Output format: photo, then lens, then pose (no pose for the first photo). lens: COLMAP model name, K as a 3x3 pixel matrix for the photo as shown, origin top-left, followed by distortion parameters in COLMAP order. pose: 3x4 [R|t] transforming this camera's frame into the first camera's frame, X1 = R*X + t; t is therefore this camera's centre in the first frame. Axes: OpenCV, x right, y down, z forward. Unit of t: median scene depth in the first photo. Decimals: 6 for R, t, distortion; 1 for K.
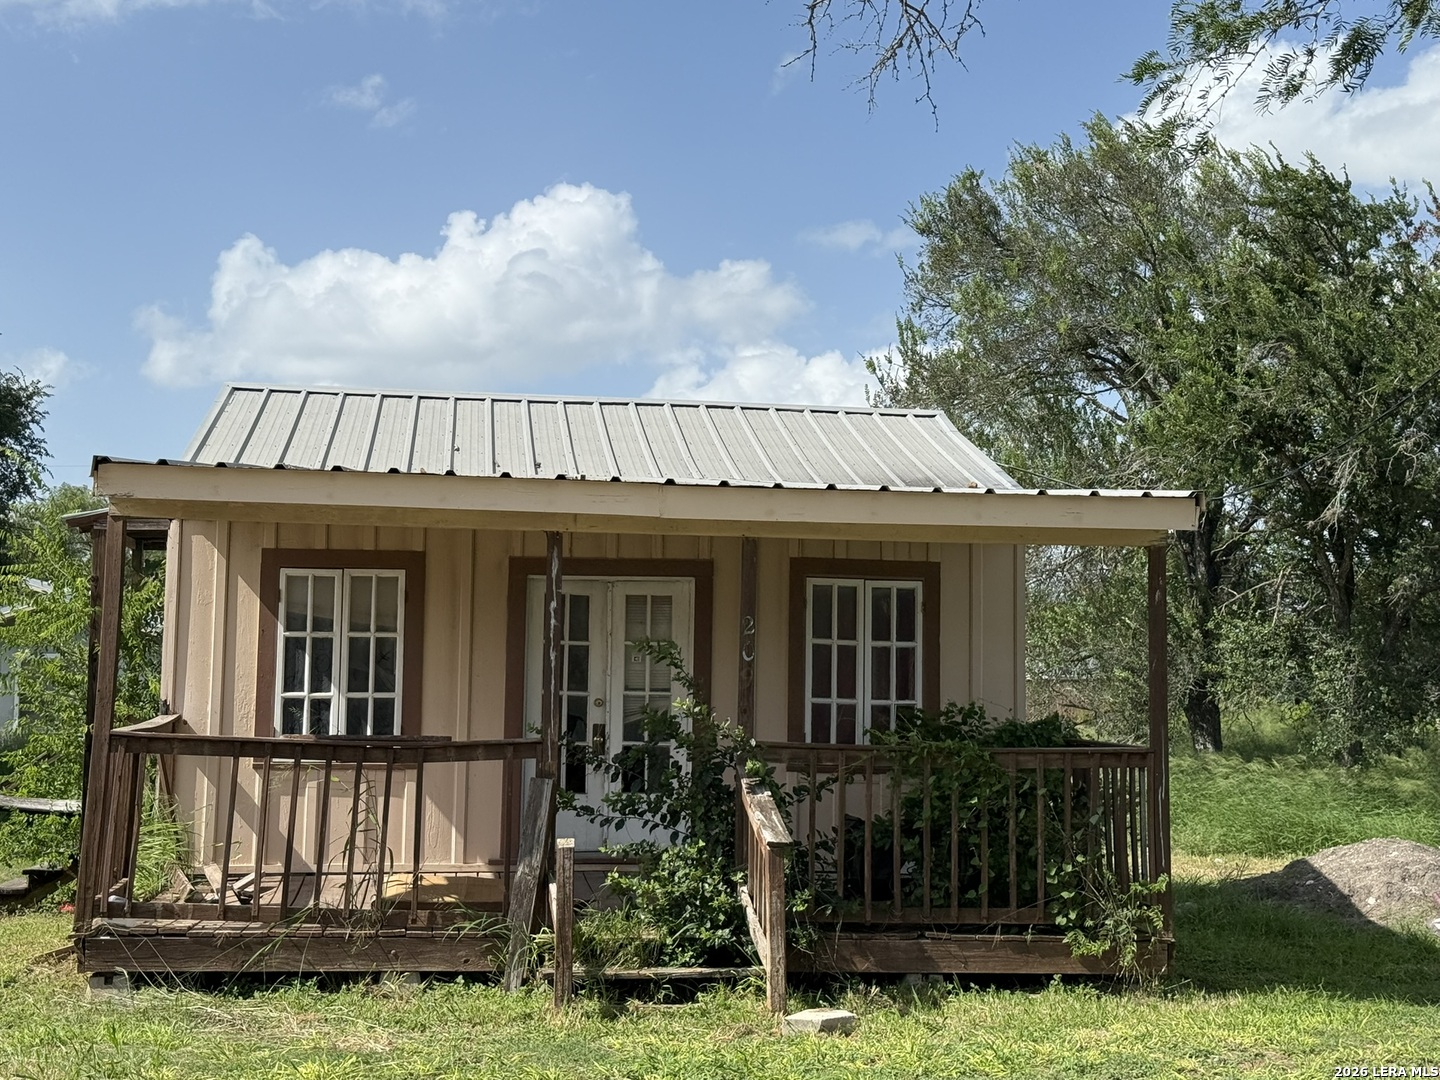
lens RADIAL K [[2098.1, 0, 718.4], [0, 2098.1, 538.7], [0, 0, 1]] dist [0.151560, 0.000000]
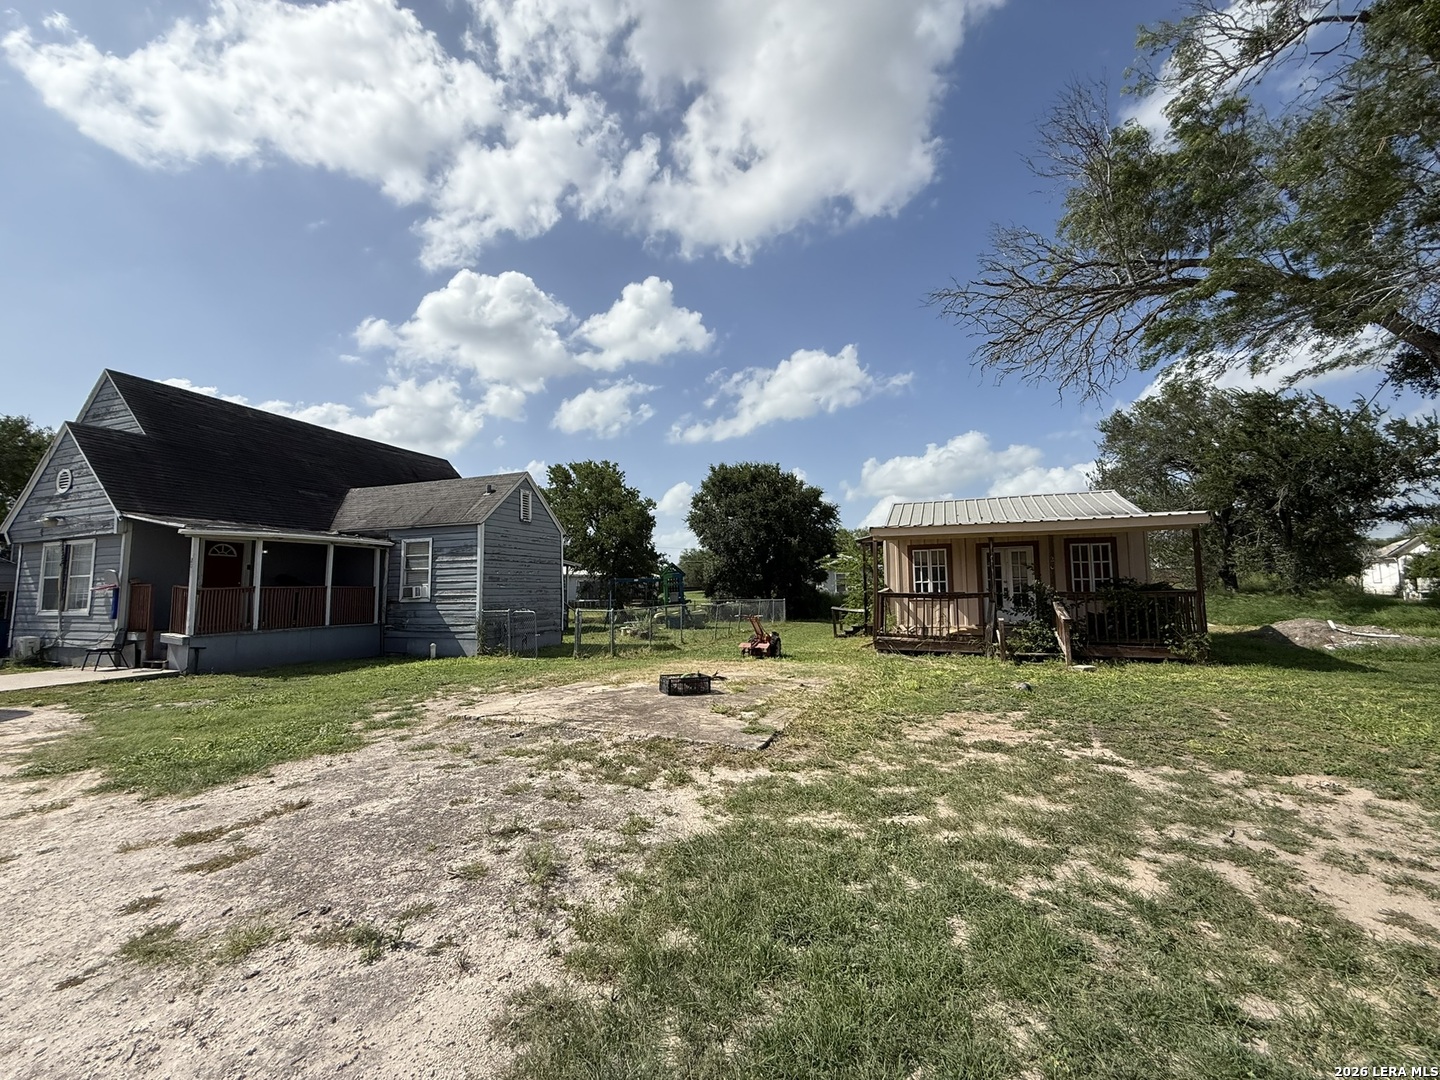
lens RADIAL K [[576.8, 0, 712.5], [0, 576.8, 540.3], [0, 0, 1]] dist [-0.003634, -0.000346]
pose [[0.869946, -0.066680, -0.488618, -0.006014], [0.066906, 0.997614, -0.017021, -0.010996], [0.488587, -0.017884, 0.872332, -0.117828]]
